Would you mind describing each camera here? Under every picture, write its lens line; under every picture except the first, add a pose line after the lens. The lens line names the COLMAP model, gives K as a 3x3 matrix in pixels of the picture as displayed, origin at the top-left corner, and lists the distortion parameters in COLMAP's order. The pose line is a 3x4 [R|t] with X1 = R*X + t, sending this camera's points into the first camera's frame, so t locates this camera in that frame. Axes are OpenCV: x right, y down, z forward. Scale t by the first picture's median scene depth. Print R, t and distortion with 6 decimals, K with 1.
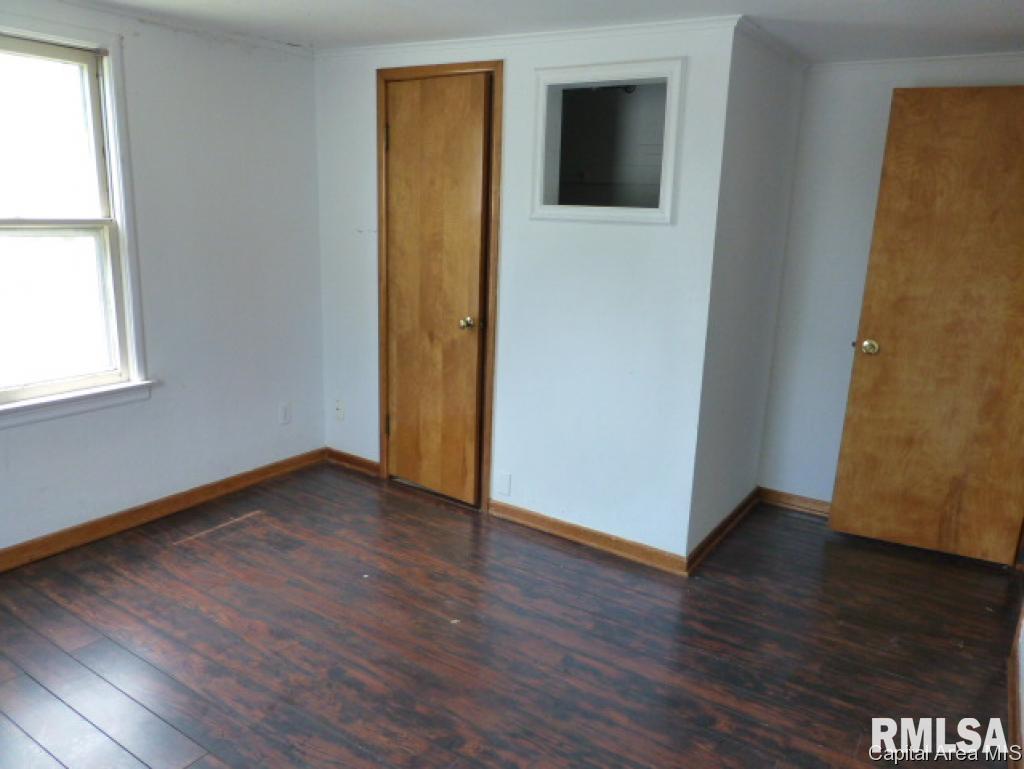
lens RADIAL K [[729.3, 0, 508.0], [0, 729.3, 390.0], [0, 0, 1]] dist [-0.037545, 0.009786]
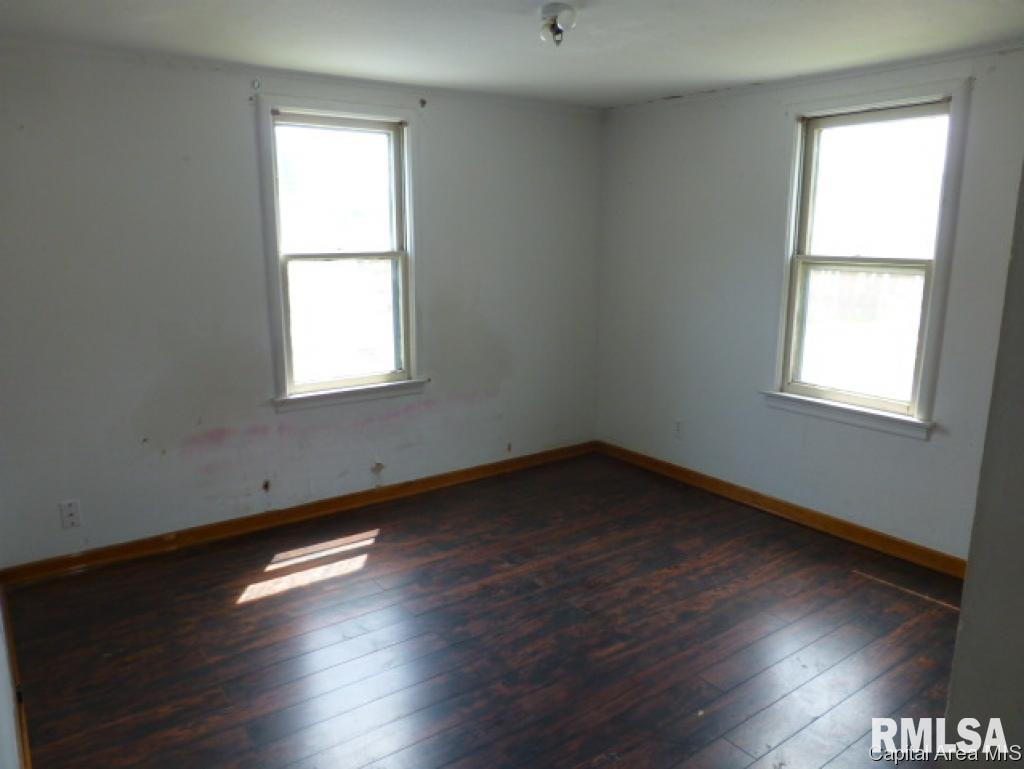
lens RADIAL K [[729.3, 0, 508.0], [0, 729.3, 390.0], [0, 0, 1]] dist [-0.037545, 0.009786]
pose [[-0.360425, 0.160407, -0.918892, 0.697909], [-0.235075, 0.937688, 0.255893, -0.197871], [0.902681, 0.308239, -0.300259, 0.884626]]
